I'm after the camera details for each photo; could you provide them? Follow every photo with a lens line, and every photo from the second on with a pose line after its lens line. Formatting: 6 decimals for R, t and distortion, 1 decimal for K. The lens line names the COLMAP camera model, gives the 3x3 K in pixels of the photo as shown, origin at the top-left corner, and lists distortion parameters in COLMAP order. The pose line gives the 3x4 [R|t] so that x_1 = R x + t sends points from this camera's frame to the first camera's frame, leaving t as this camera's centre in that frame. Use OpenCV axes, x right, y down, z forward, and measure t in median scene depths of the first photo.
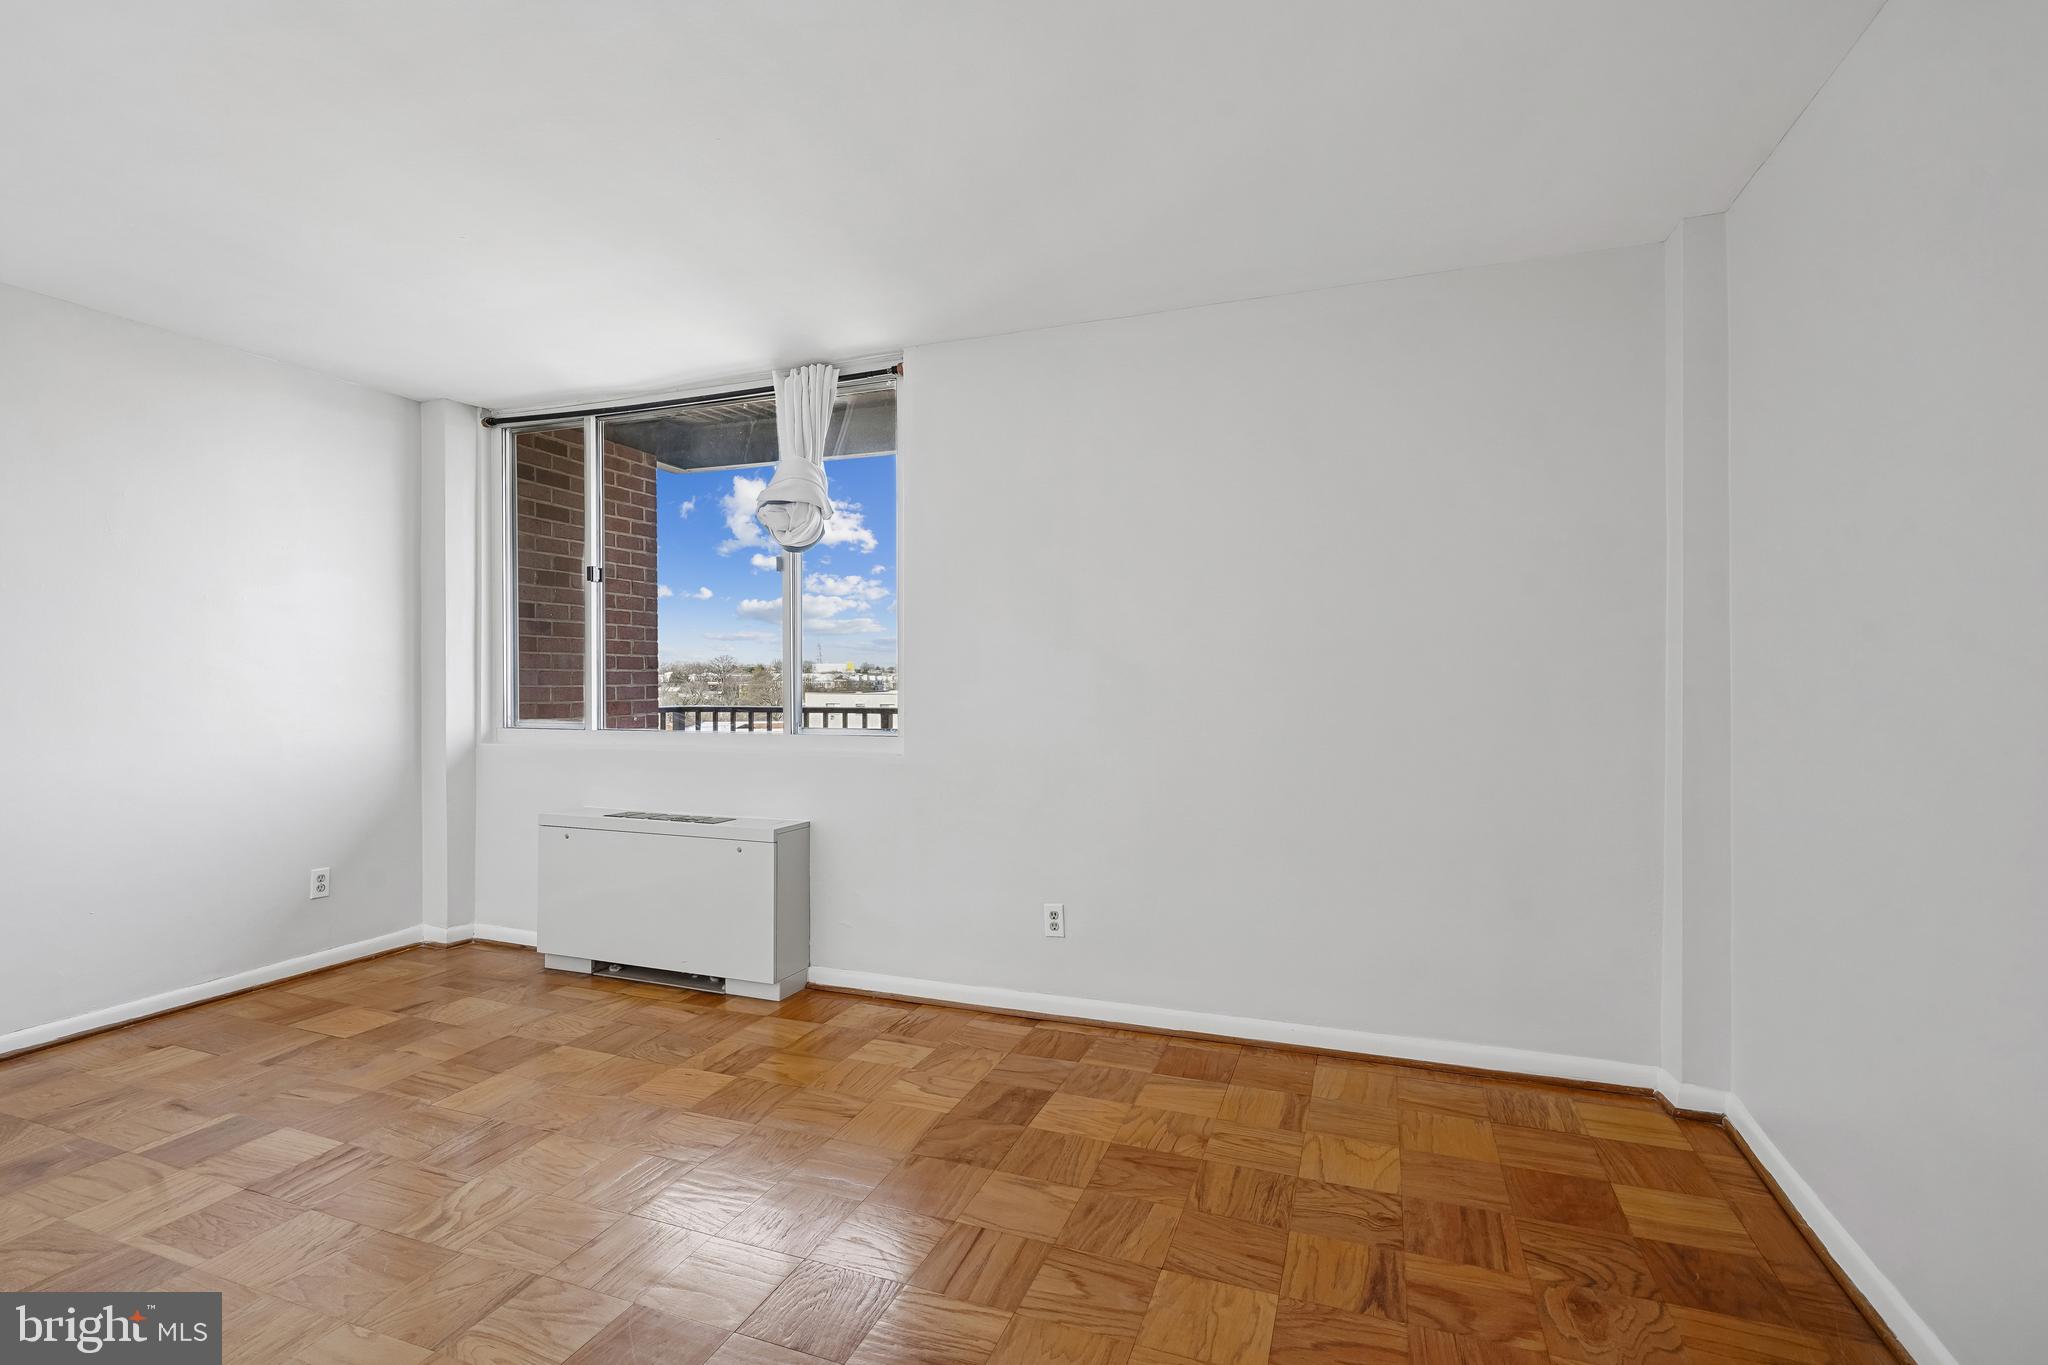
lens RADIAL K [[946.4, 0, 1020.6], [0, 946.4, 679.0], [0, 0, 1]] dist [0.000587, 0.000309]
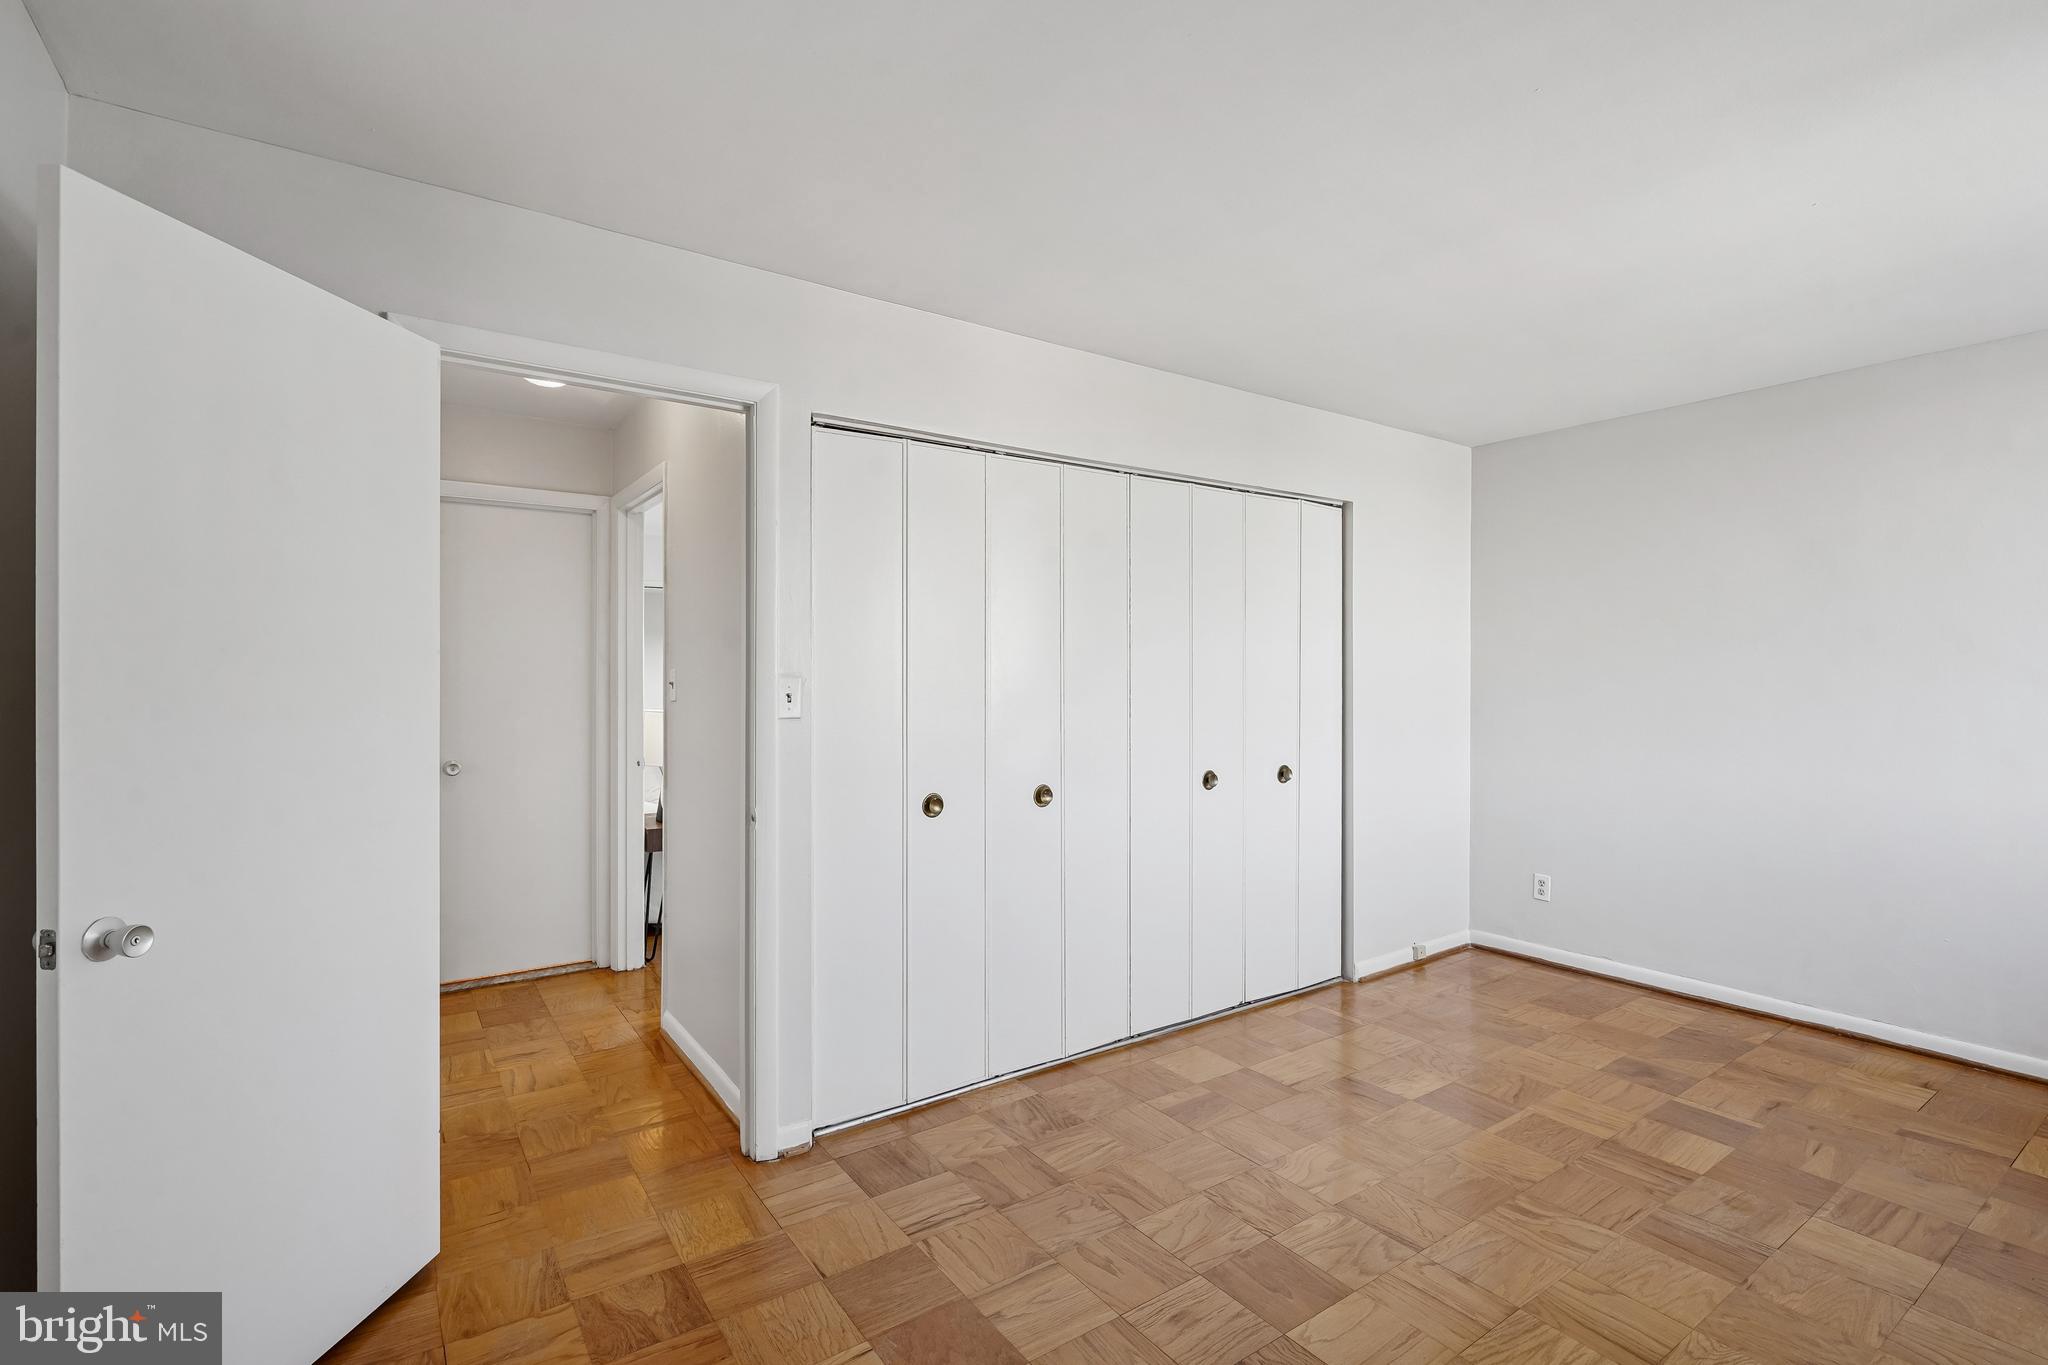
lens RADIAL K [[946.4, 0, 1020.6], [0, 946.4, 679.0], [0, 0, 1]] dist [0.000587, 0.000309]
pose [[-0.565702, 0.005377, -0.824592, 0.539350], [-0.001433, 0.999971, 0.007504, -0.052015], [0.824609, 0.005426, -0.565678, 0.959463]]
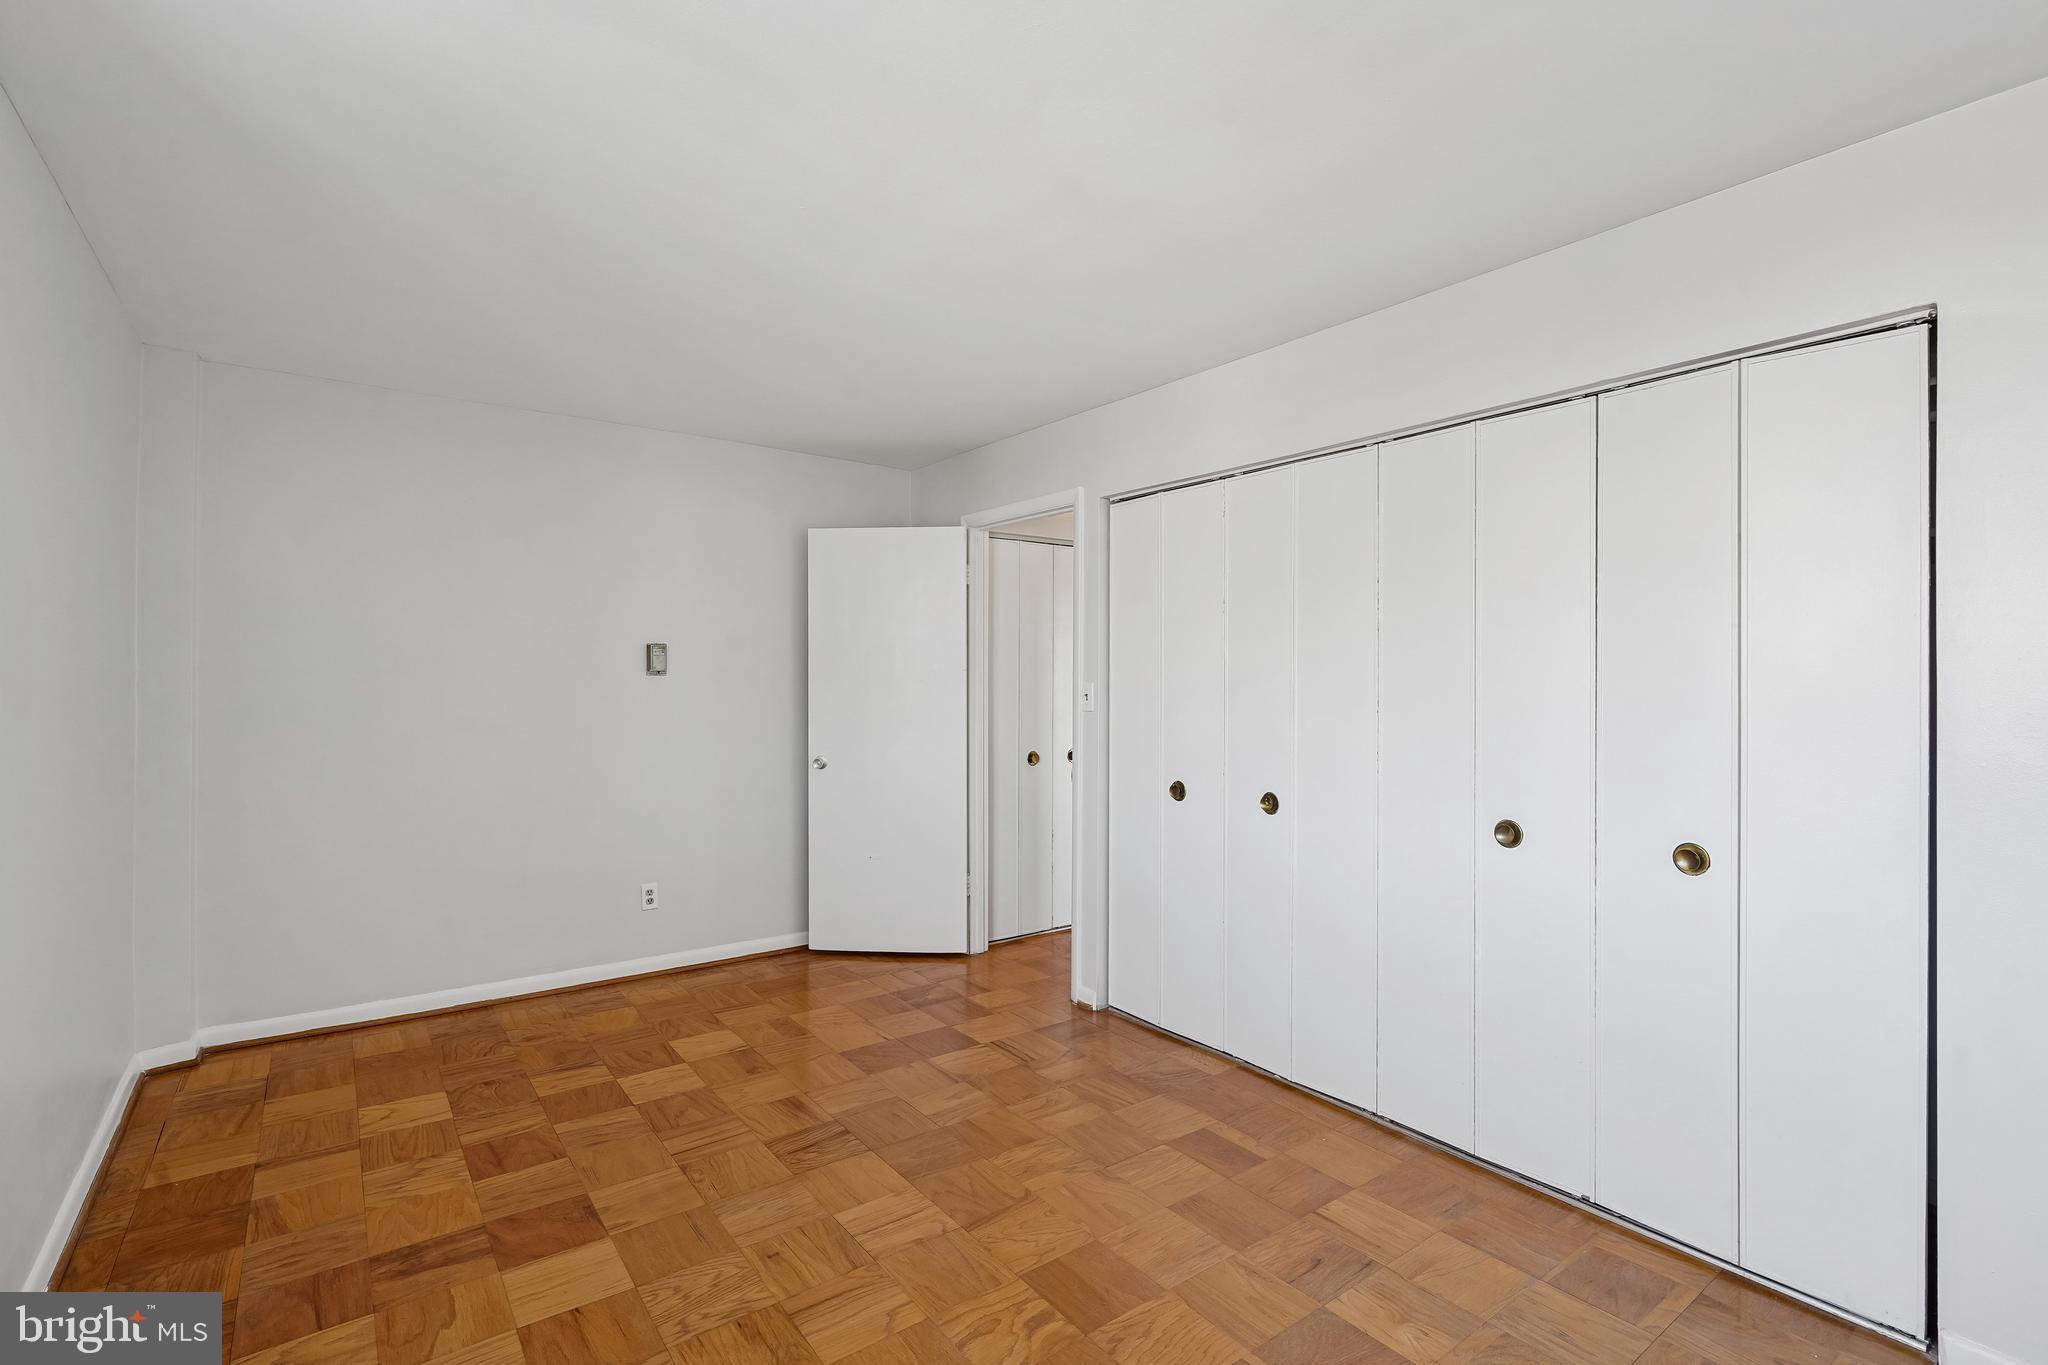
lens RADIAL K [[946.4, 0, 1020.6], [0, 946.4, 679.0], [0, 0, 1]] dist [0.000587, 0.000309]
pose [[-0.841614, -0.000398, 0.540079, -0.938130], [-0.000248, 1.000000, 0.000352, -0.052282], [-0.540079, 0.000163, -0.841614, 1.519279]]
